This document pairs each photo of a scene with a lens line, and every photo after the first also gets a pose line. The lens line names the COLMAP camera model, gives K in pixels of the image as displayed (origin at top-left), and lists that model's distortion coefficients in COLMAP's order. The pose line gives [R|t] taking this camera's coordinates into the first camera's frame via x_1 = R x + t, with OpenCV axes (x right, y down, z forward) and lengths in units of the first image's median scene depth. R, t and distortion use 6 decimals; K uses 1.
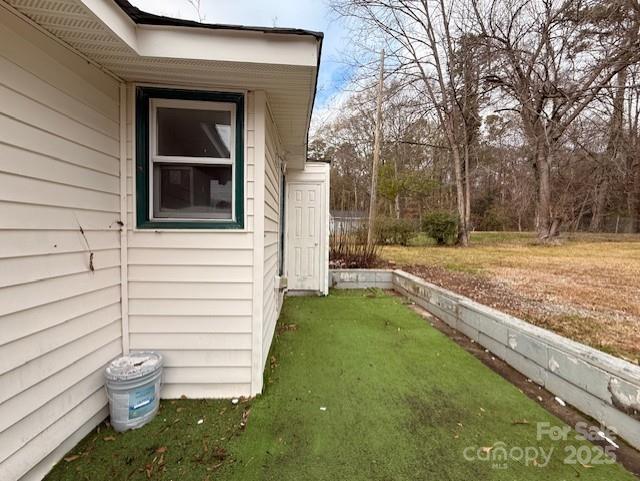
lens RADIAL K [[254.3, 0, 316.7], [0, 254.3, 241.8], [0, 0, 1]] dist [-0.001199, -0.000012]
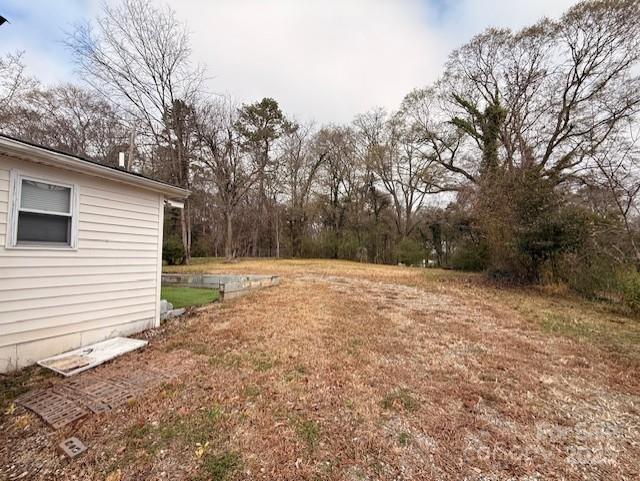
lens RADIAL K [[254.3, 0, 319.3], [0, 254.3, 238.0], [0, 0, 1]] dist [-0.001199, -0.000012]
pose [[0.488022, 0.062272, 0.870607, -0.338359], [0.051082, 0.993704, -0.099711, 0.045654], [-0.871335, 0.093133, 0.481769, -0.395045]]
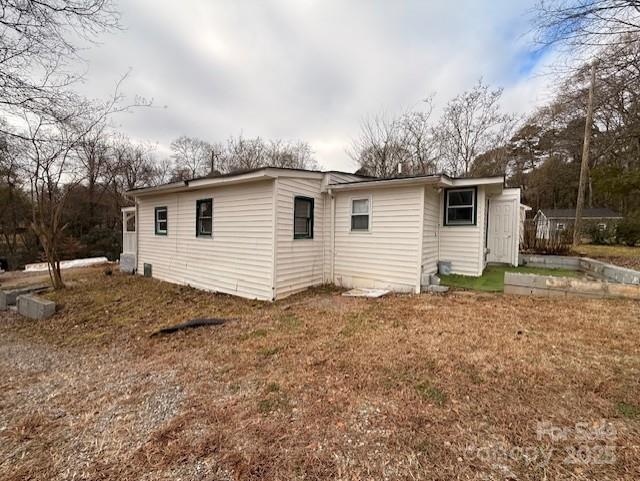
lens RADIAL K [[254.3, 0, 317.9], [0, 254.3, 239.1], [0, 0, 1]] dist [-0.001199, -0.000012]
pose [[0.771510, 0.016060, -0.636014, 0.038300], [-0.031355, 0.999426, -0.012798, 0.037288], [0.635444, 0.029816, 0.771571, -0.476381]]
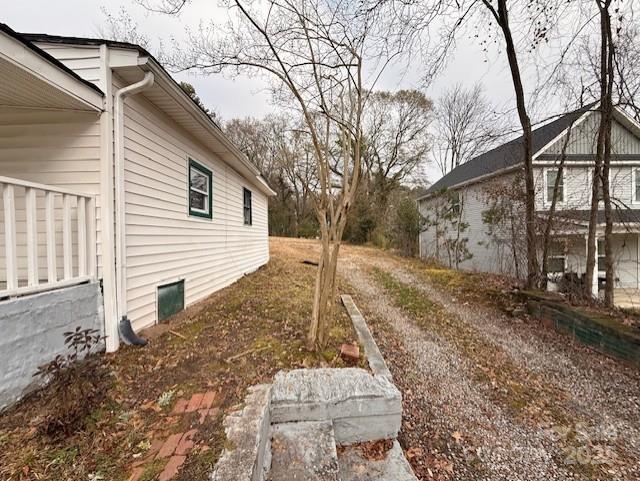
lens RADIAL K [[254.3, 0, 318.3], [0, 254.3, 240.2], [0, 0, 1]] dist [-0.001199, -0.000012]
pose [[0.085766, -0.022158, 0.996069, -1.197537], [0.048318, 0.998669, 0.018055, 0.070228], [-0.995143, 0.046579, 0.086722, -0.413794]]
